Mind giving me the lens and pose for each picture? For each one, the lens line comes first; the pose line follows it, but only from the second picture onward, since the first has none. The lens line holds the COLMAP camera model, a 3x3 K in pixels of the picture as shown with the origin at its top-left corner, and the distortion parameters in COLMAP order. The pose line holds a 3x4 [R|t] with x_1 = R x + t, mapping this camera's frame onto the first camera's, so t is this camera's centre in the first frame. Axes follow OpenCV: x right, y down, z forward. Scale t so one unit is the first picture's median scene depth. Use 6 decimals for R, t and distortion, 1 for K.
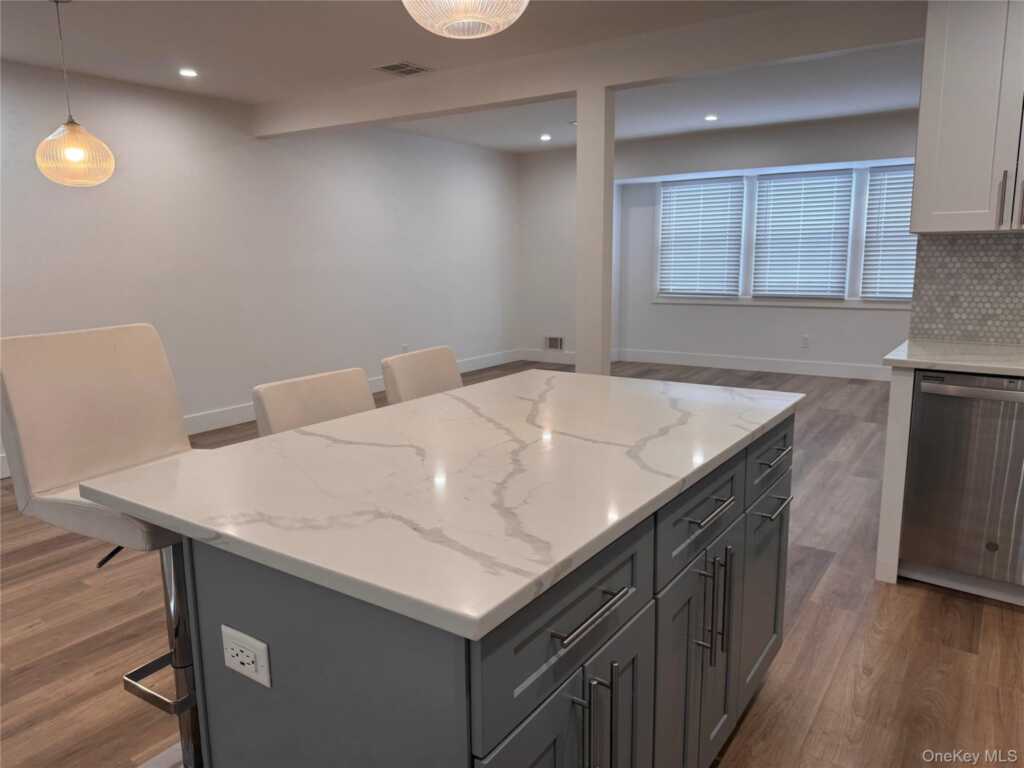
lens RADIAL K [[723.5, 0, 527.4], [0, 723.5, 390.9], [0, 0, 1]] dist [0.002217, -0.007837]
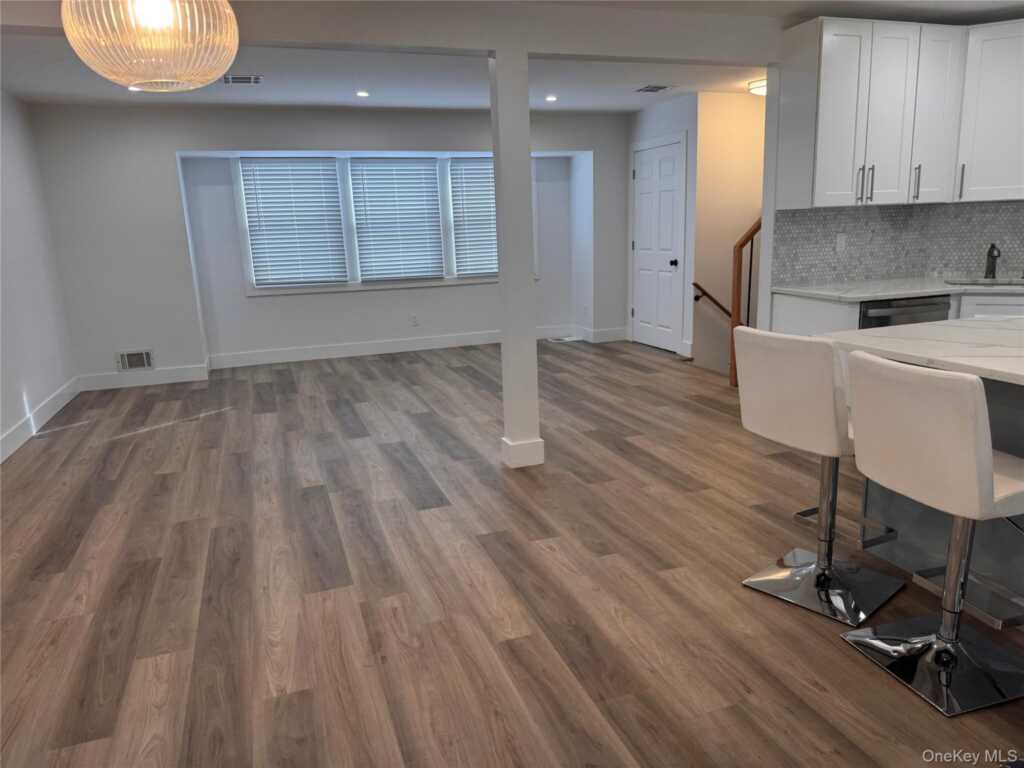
lens RADIAL K [[713.6, 0, 512.0], [0, 713.6, 384.0], [0, 0, 1]] dist [0.076402, -0.117462]
pose [[0.591236, -0.179491, 0.786271, -1.081518], [0.177704, 0.979952, 0.090080, -0.127775], [-0.786677, 0.086465, 0.611280, 0.718755]]
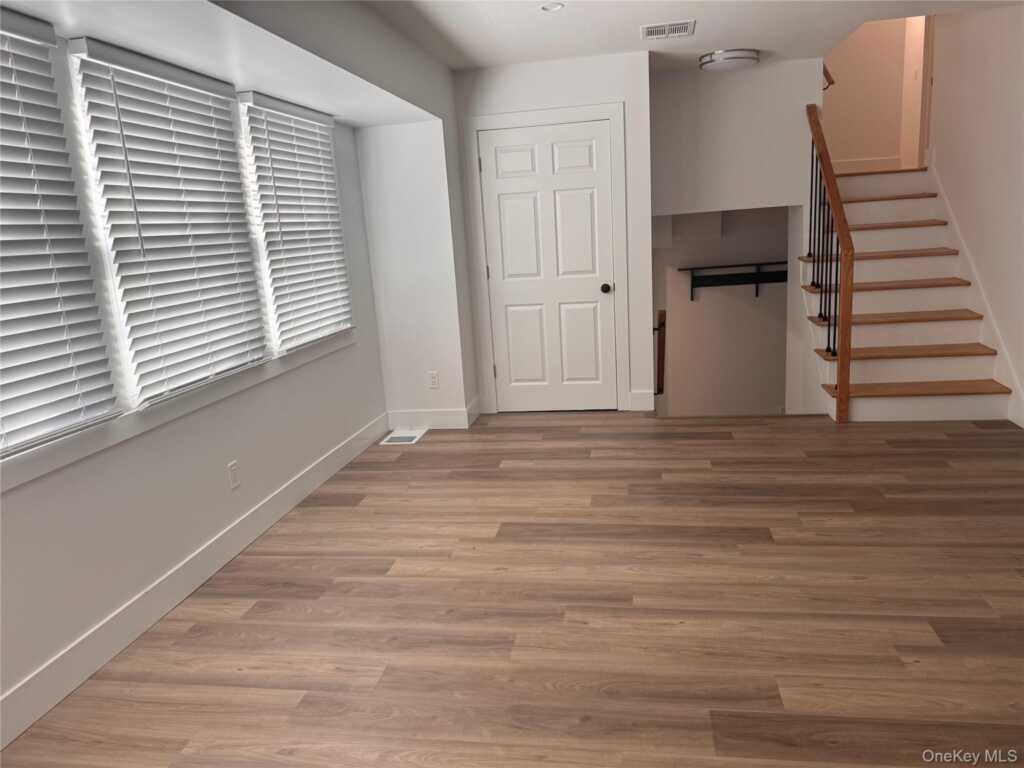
lens RADIAL K [[713.6, 0, 512.0], [0, 713.6, 384.0], [0, 0, 1]] dist [0.076402, -0.117462]
pose [[-0.424849, -0.151719, 0.892460, -0.186266], [0.235054, 0.933555, 0.270601, -0.561897], [-0.874216, 0.324741, -0.360957, 2.836095]]
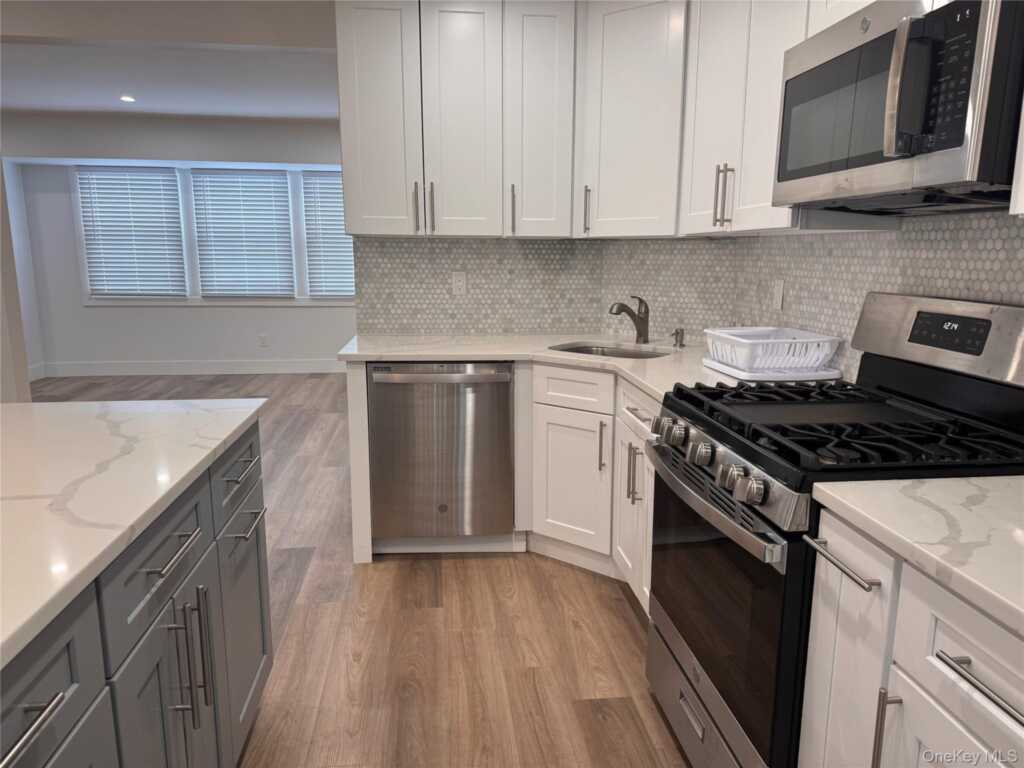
lens RADIAL K [[723.5, 0, 527.4], [0, 723.5, 390.9], [0, 0, 1]] dist [0.002217, -0.007837]
pose [[0.753306, -0.105652, 0.649129, 0.011540], [0.103895, 0.993736, 0.041172, -0.006599], [-0.649412, 0.036426, 0.759564, 0.021779]]
